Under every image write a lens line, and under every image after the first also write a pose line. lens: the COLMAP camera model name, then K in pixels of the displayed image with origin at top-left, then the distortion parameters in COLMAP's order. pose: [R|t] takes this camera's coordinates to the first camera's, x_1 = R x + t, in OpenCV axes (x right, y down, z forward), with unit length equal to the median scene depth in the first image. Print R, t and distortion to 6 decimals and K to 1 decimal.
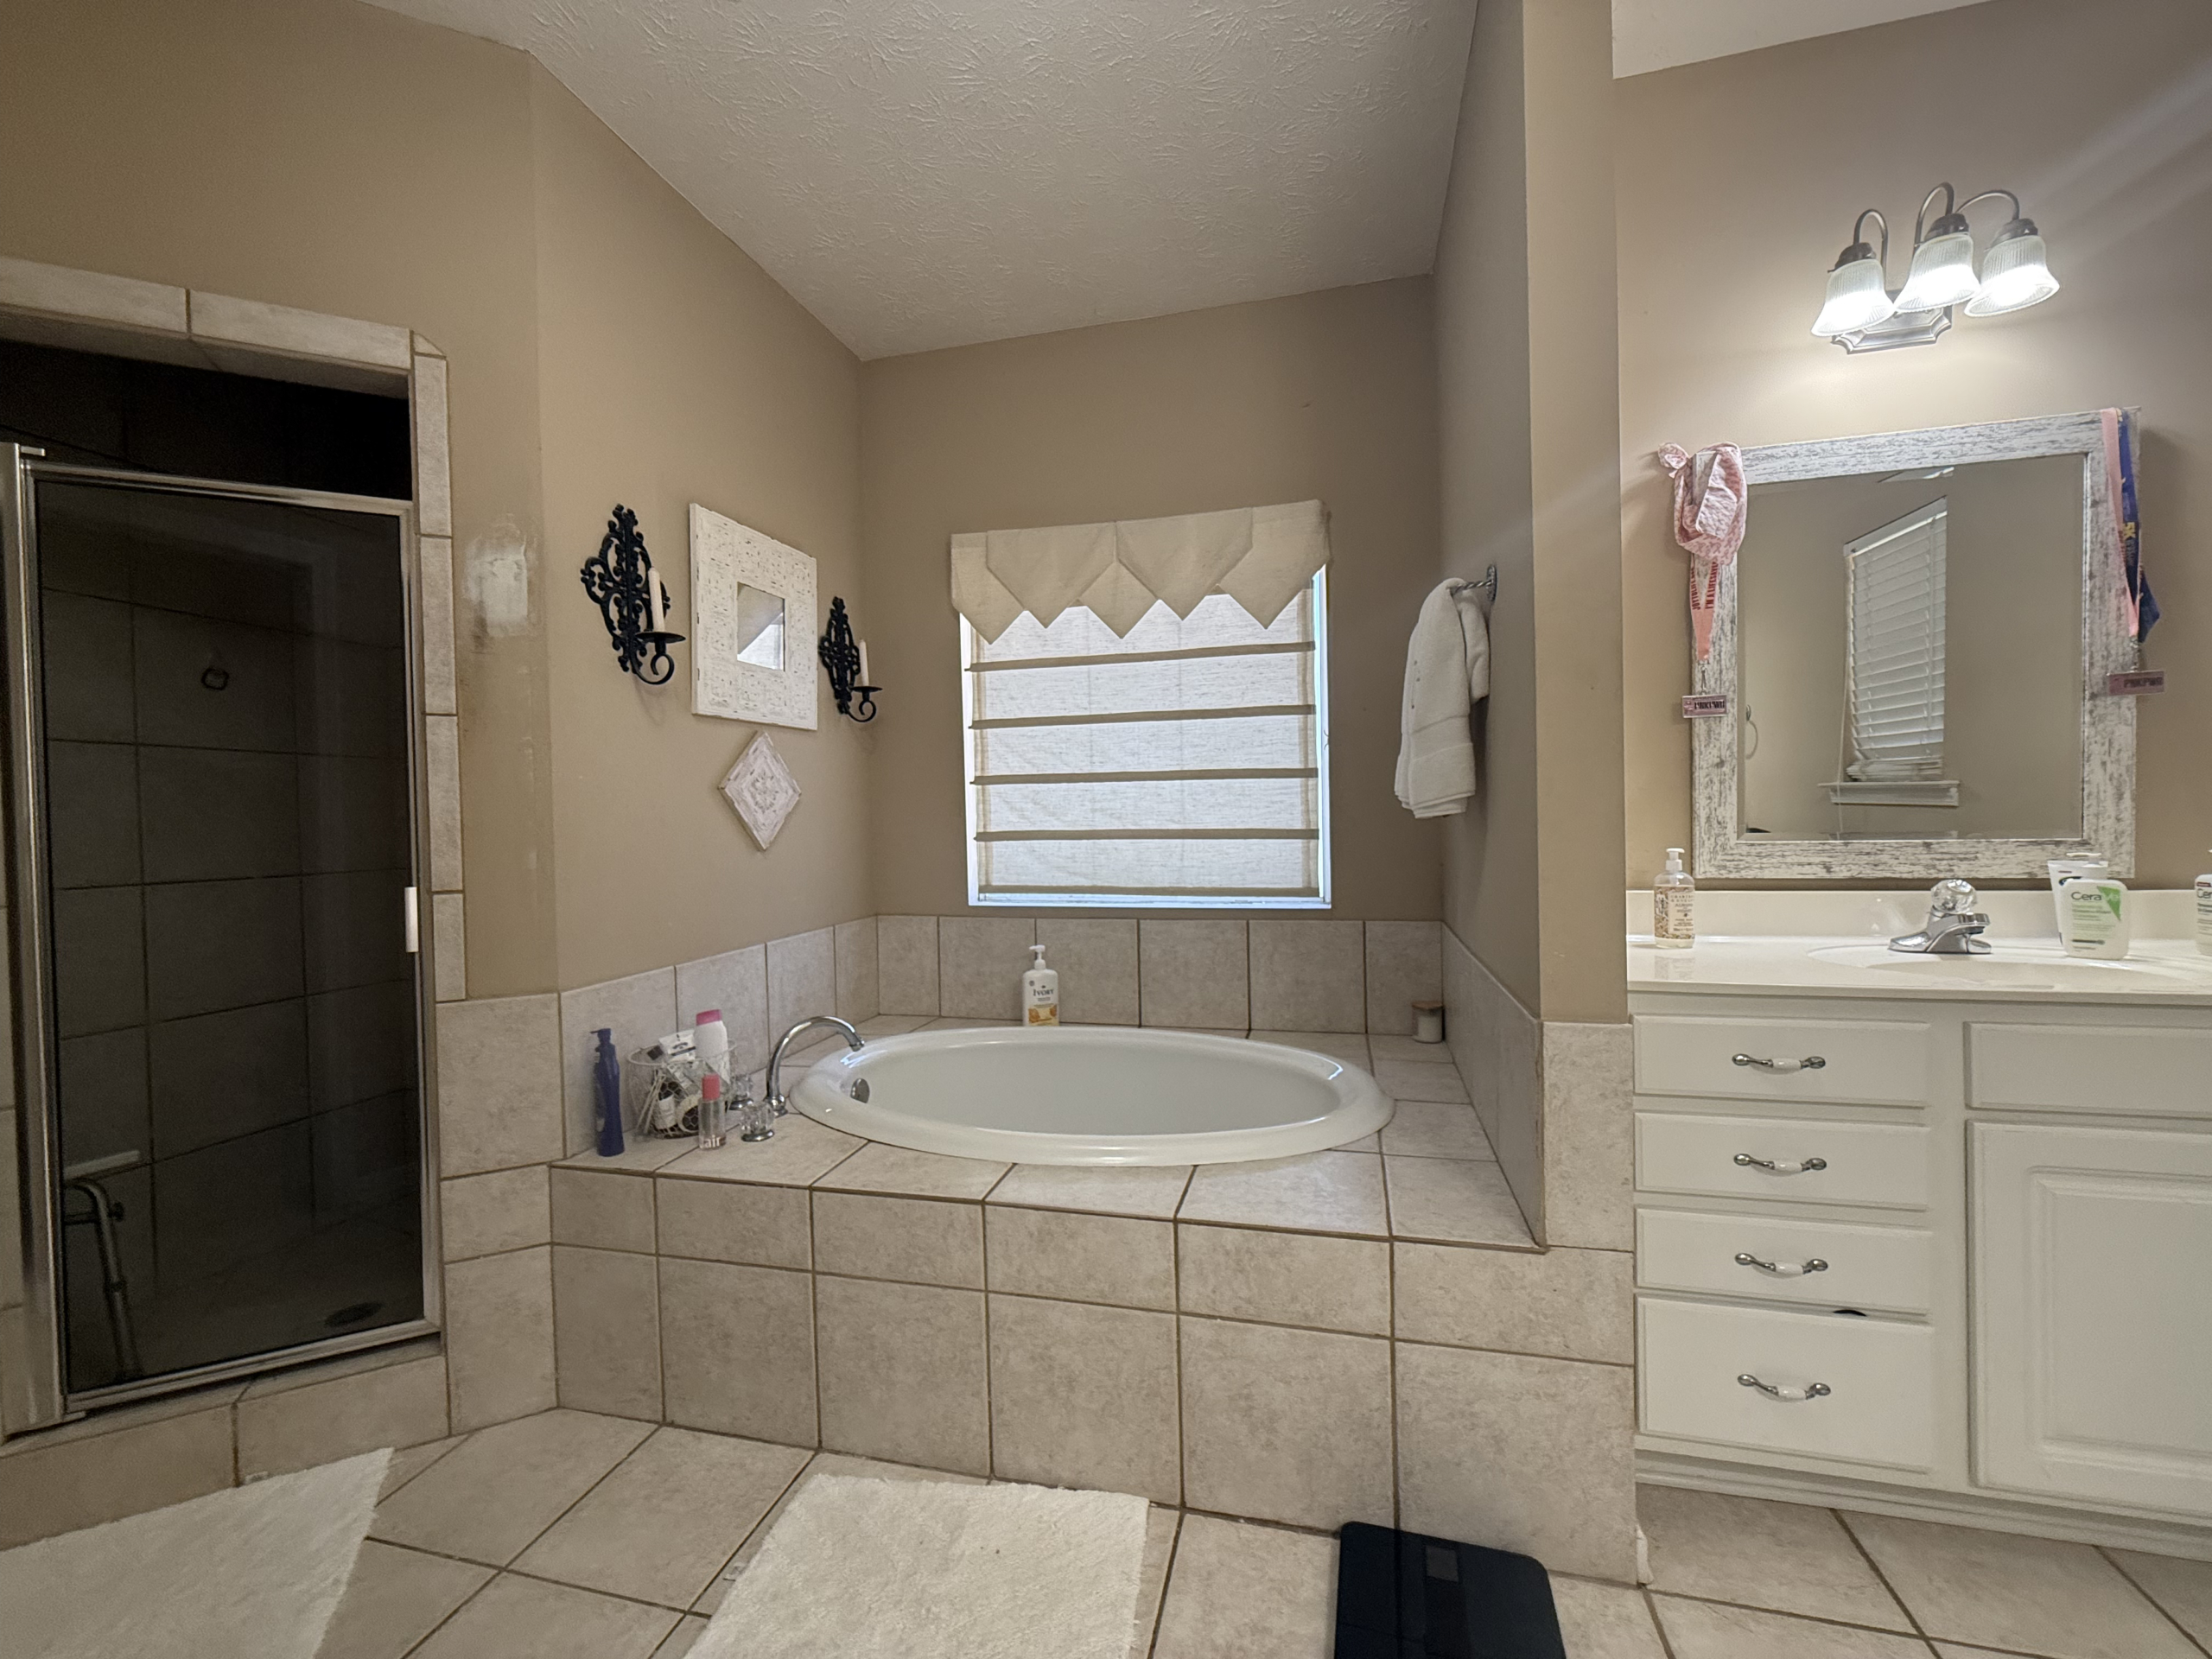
lens RADIAL K [[882.7, 0, 1109.8], [0, 882.7, 829.7], [0, 0, 1]] dist [0.000739, 0.000027]
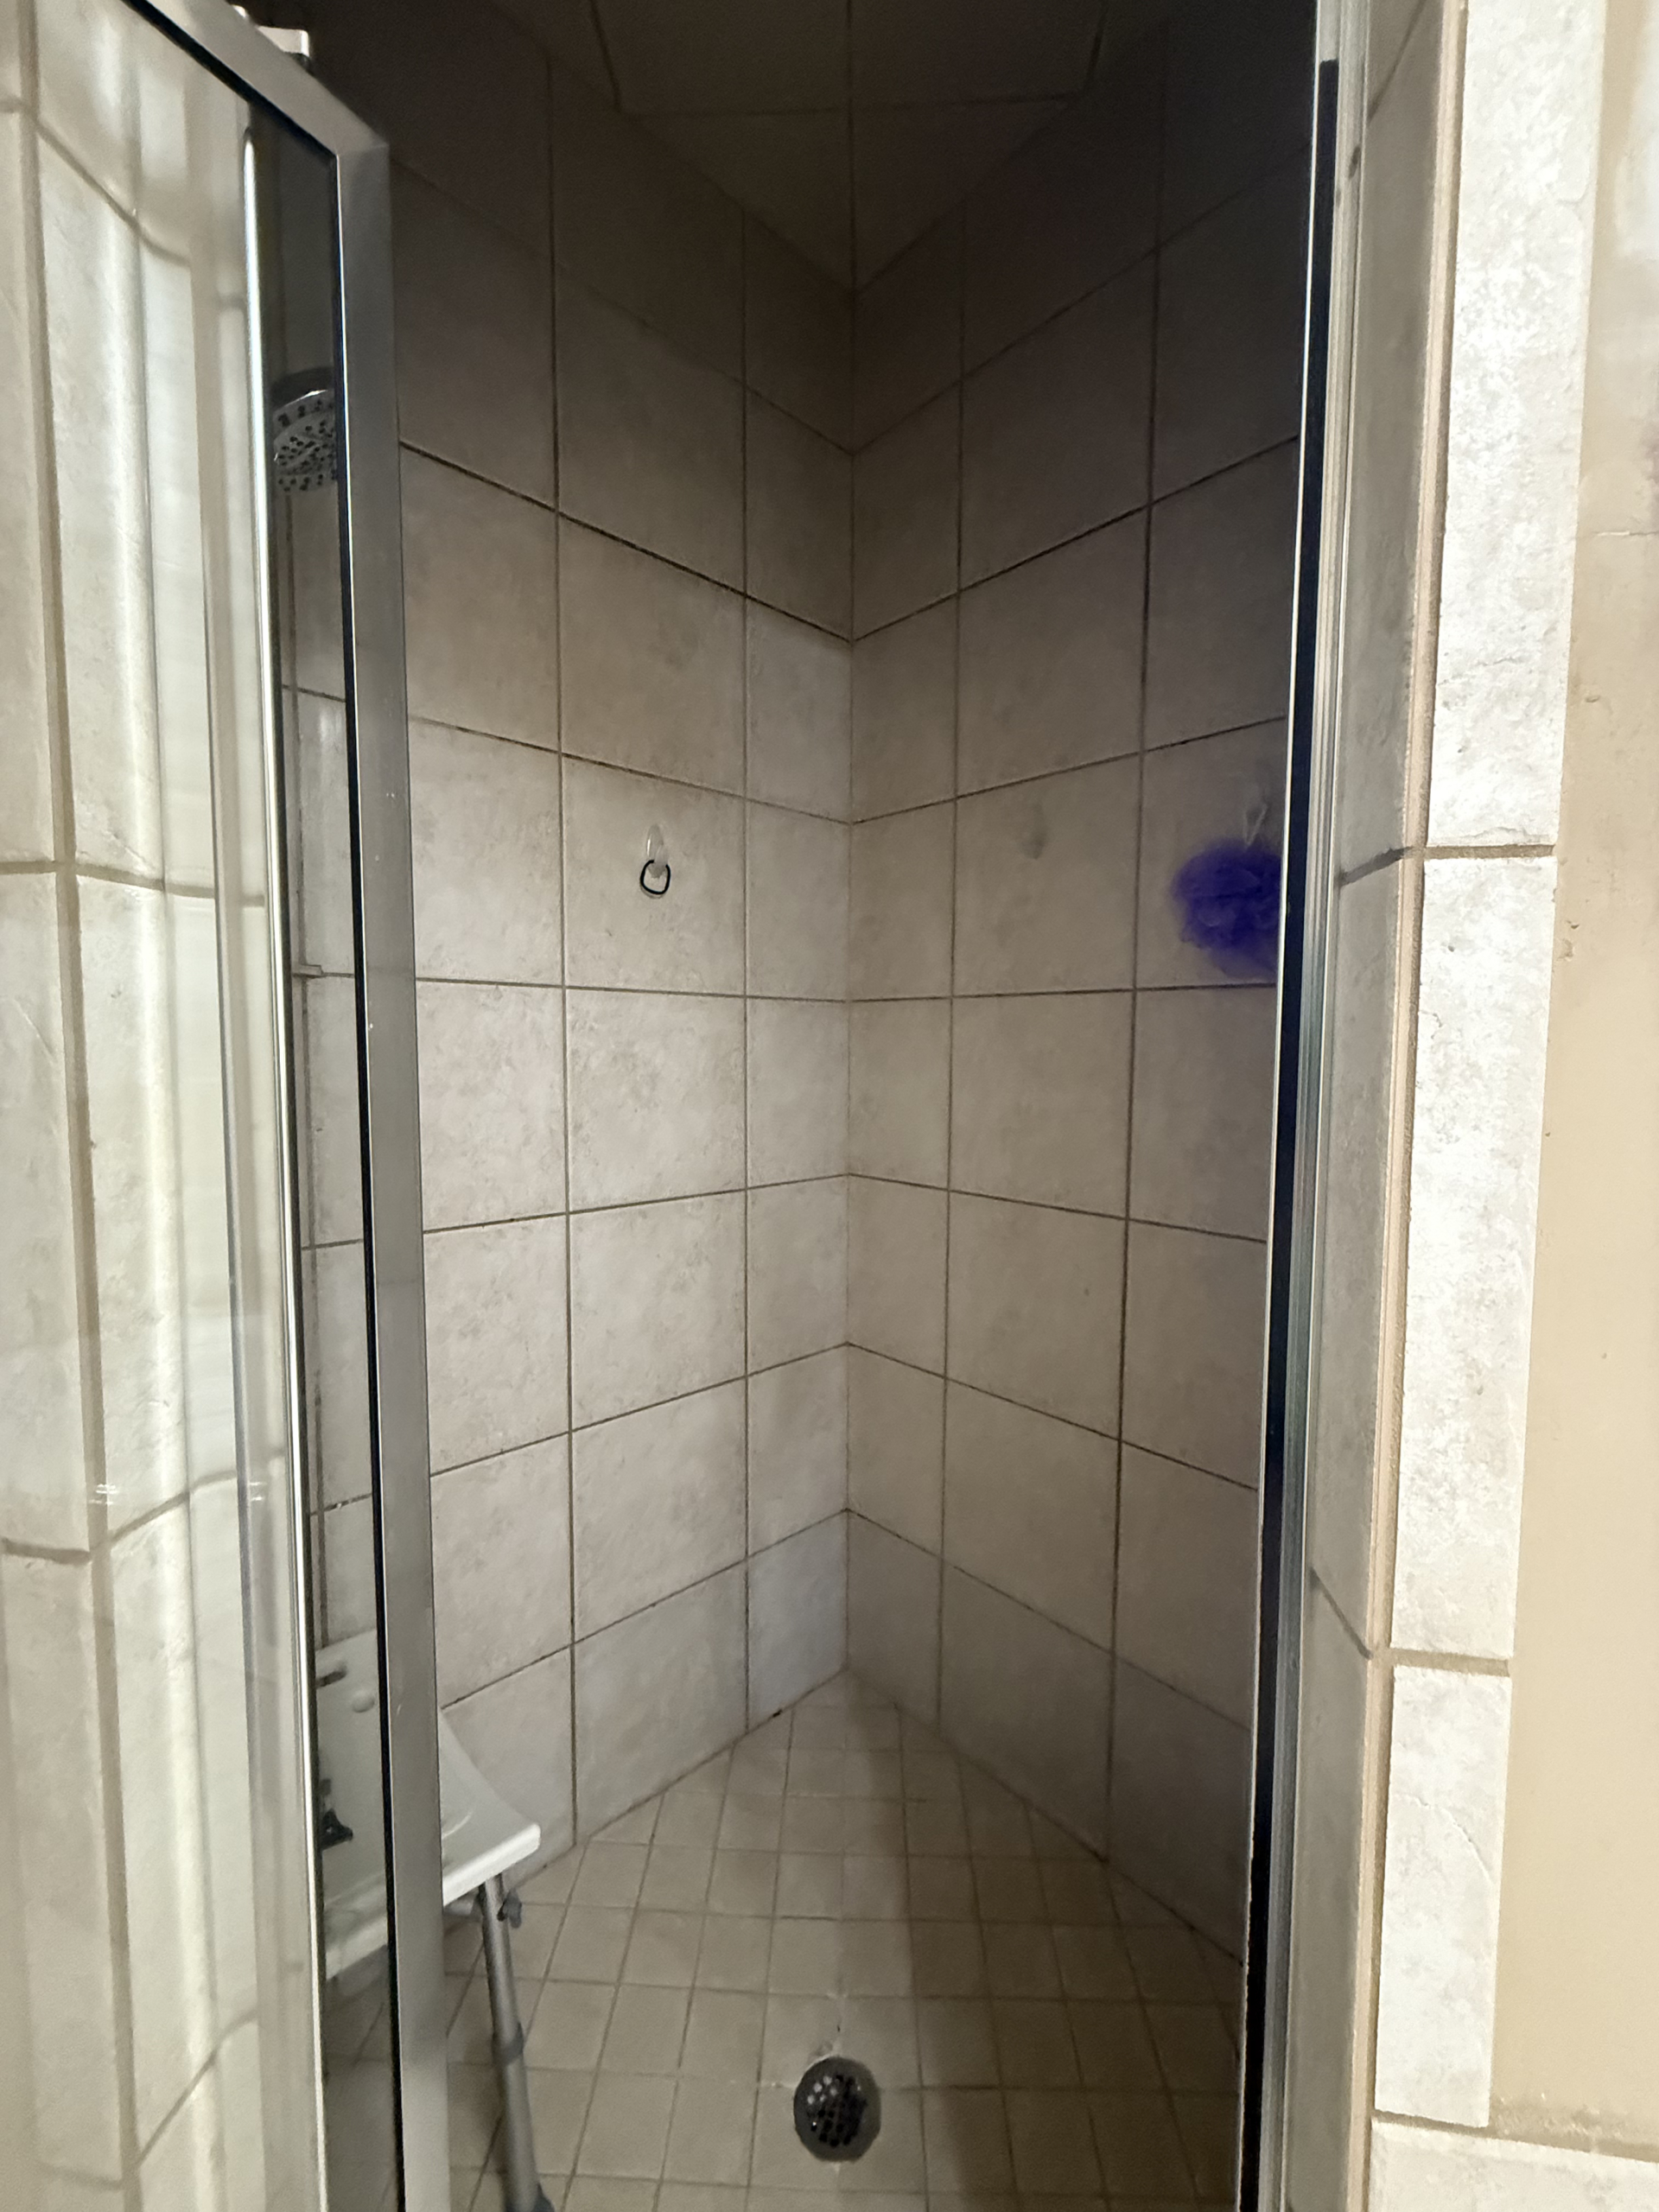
lens RADIAL K [[882.7, 0, 827.5], [0, 882.7, 1102.0], [0, 0, 1]] dist [0.000739, 0.000027]
pose [[0.839405, 0.060008, -0.540184, -0.598037], [-0.030389, 0.997513, 0.063589, -0.061348], [0.542657, -0.036962, 0.839141, 0.569548]]
